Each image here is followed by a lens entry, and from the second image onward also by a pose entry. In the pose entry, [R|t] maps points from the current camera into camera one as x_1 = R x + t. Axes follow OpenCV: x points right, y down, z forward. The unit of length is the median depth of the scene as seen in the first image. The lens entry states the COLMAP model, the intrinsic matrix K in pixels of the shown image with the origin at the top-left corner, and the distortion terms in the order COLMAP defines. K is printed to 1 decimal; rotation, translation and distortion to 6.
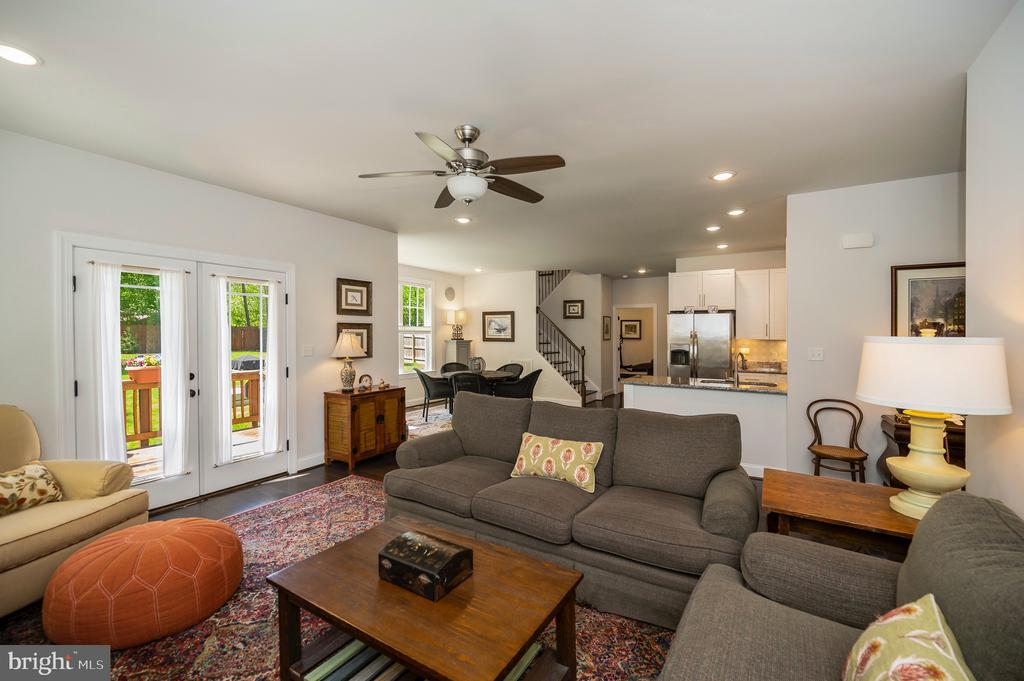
lens RADIAL K [[428.9, 0, 512.0], [0, 428.9, 340.5], [0, 0, 1]] dist [0.000172, -0.000006]
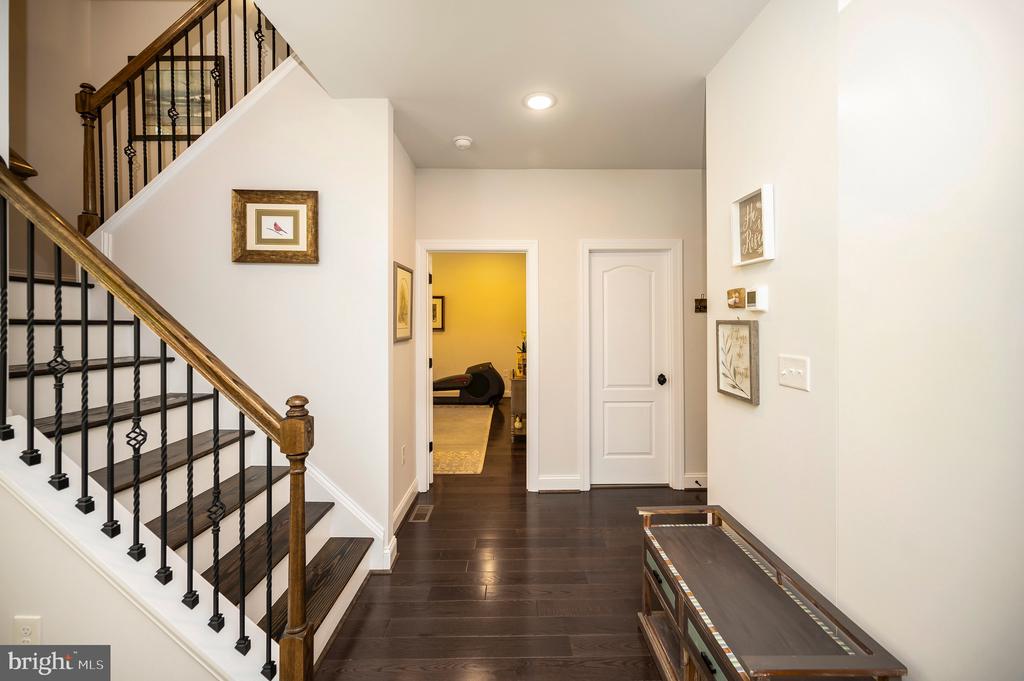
lens RADIAL K [[410.6, 0, 513.3], [0, 410.6, 328.9], [0, 0, 1]] dist [0.023243, -0.000088]
pose [[0.839748, -0.003027, 0.542967, 0.127190], [0.004464, 0.999989, -0.001329, -0.009136], [-0.542957, 0.003540, 0.839753, 0.709985]]
